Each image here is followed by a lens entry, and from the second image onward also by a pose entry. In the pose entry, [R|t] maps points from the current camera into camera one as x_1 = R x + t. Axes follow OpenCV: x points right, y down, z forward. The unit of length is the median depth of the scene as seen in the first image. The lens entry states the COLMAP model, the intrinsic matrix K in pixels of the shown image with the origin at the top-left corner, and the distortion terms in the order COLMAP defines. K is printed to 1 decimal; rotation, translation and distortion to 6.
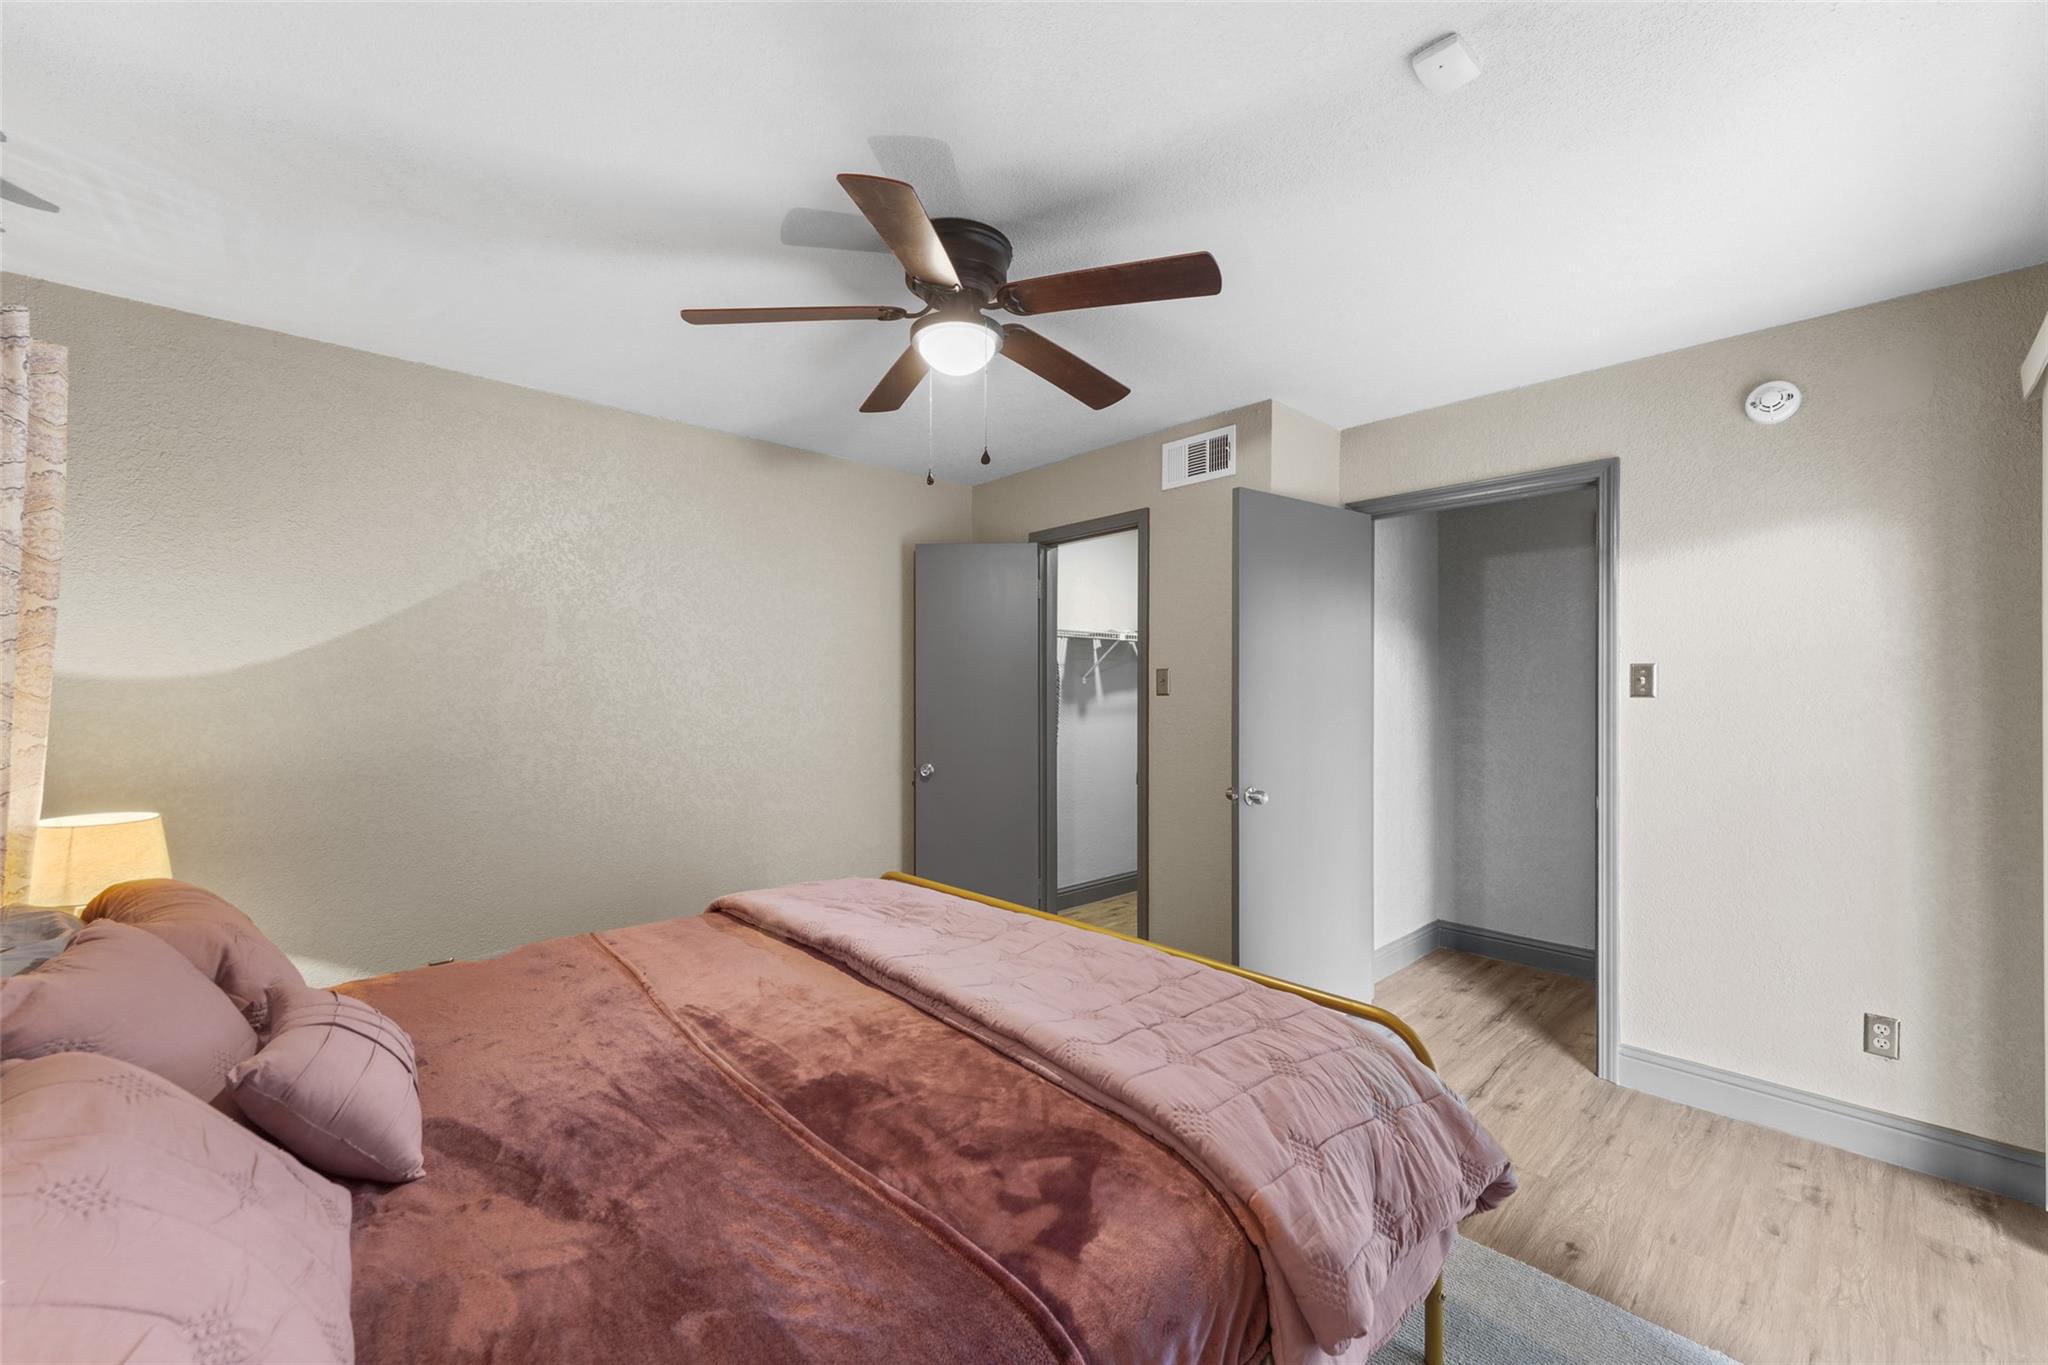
lens RADIAL K [[811.6, 0, 1030.5], [0, 811.6, 689.8], [0, 0, 1]] dist [0.008411, -0.002041]
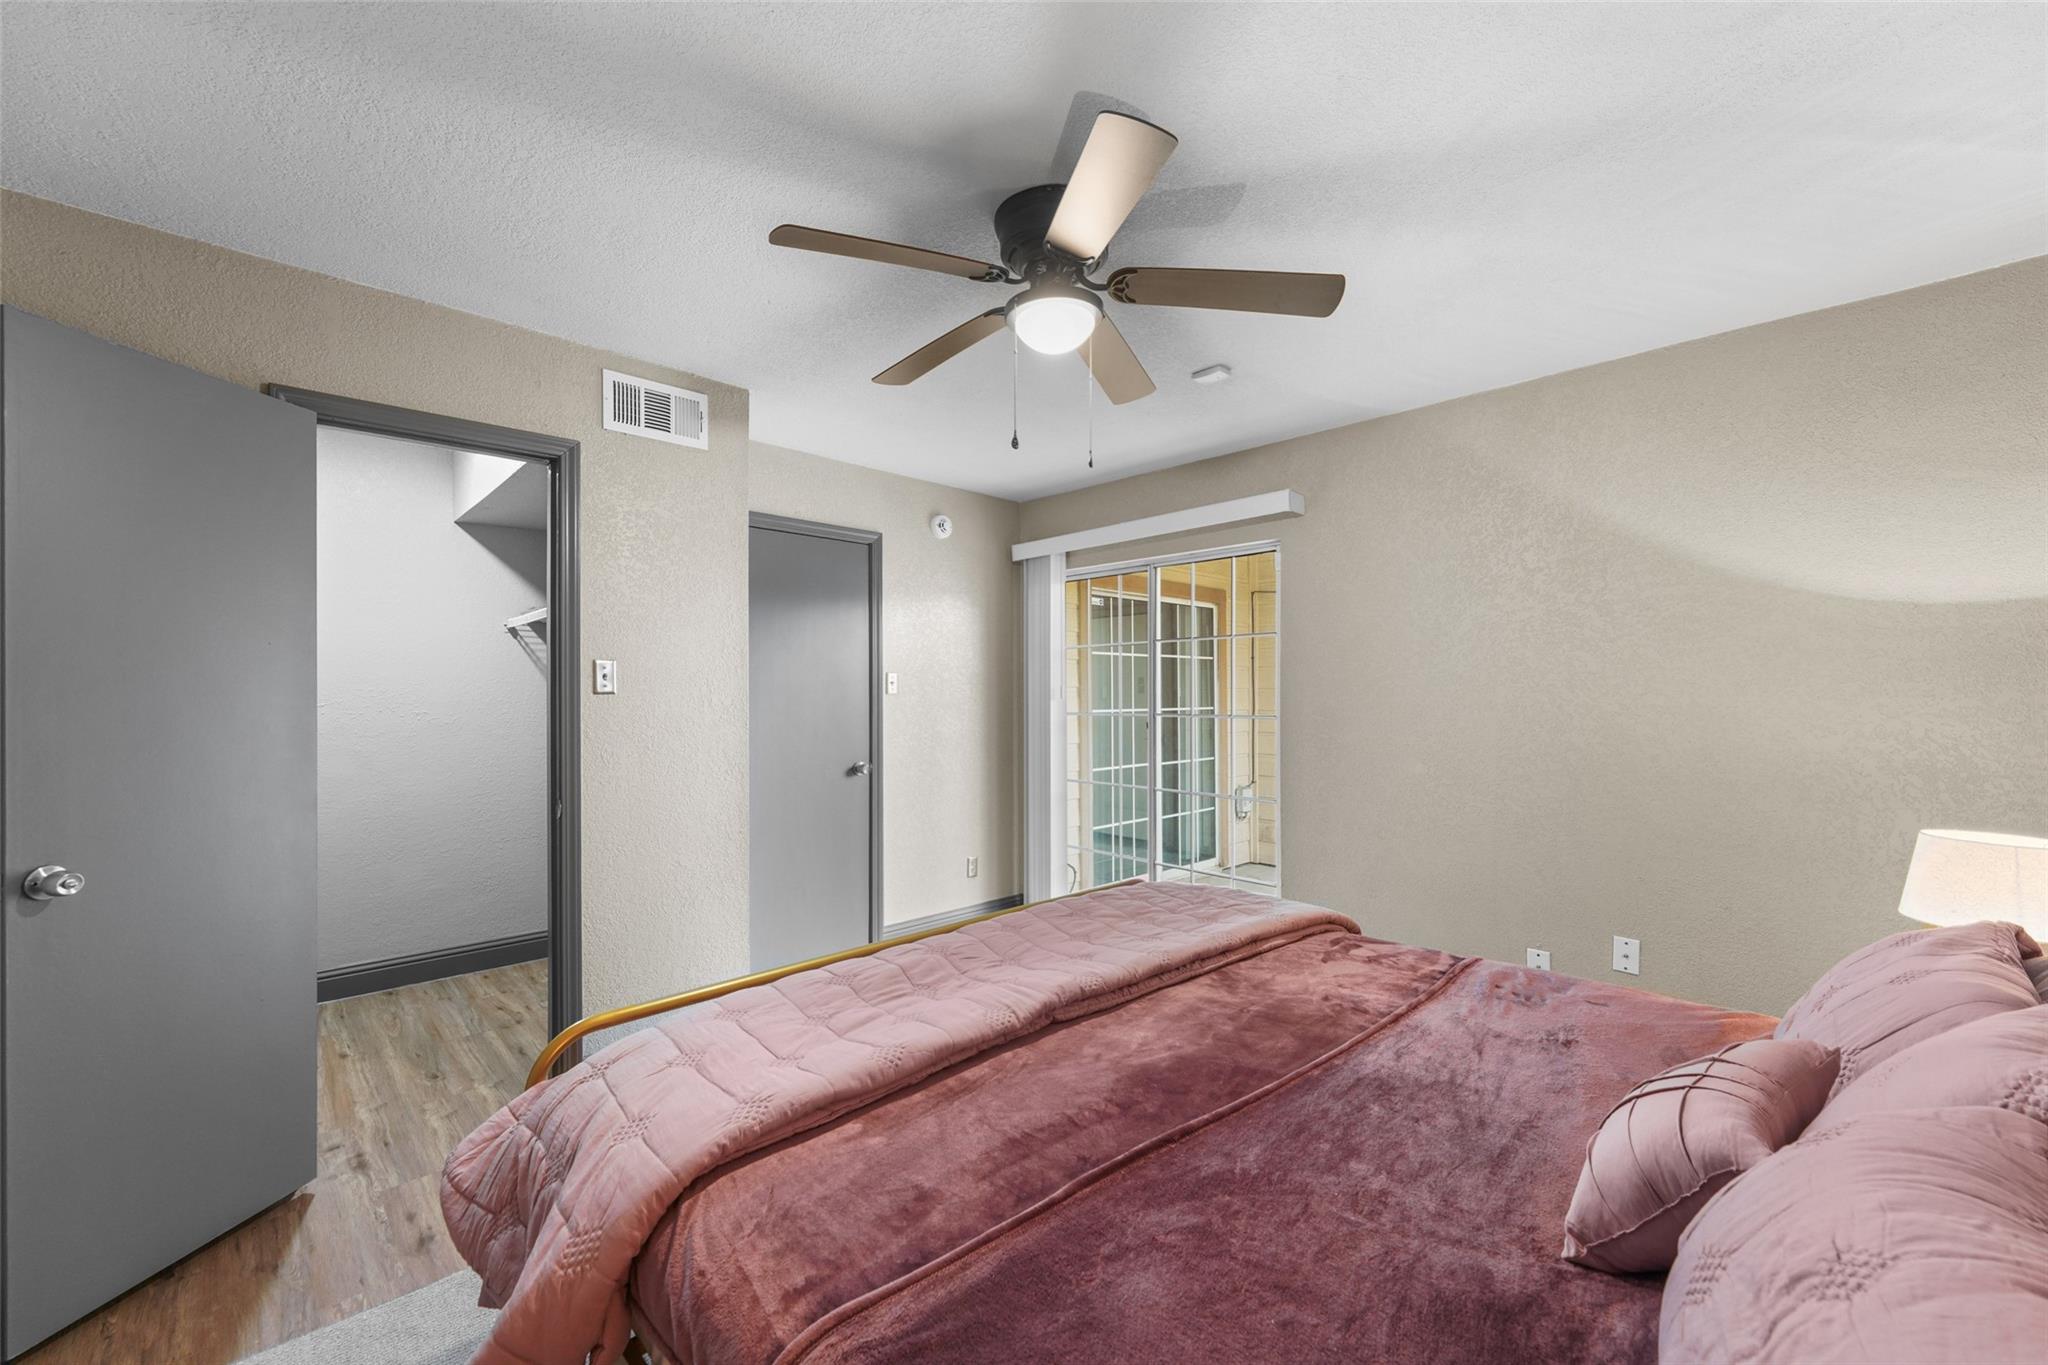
lens RADIAL K [[811.6, 0, 1011.5], [0, 811.6, 687.7], [0, 0, 1]] dist [0.008411, -0.002041]
pose [[0.010703, 0.011845, 0.999873, -0.813906], [-0.000548, 0.999930, -0.011840, 0.012868], [-0.999943, -0.000421, 0.010708, 0.813965]]
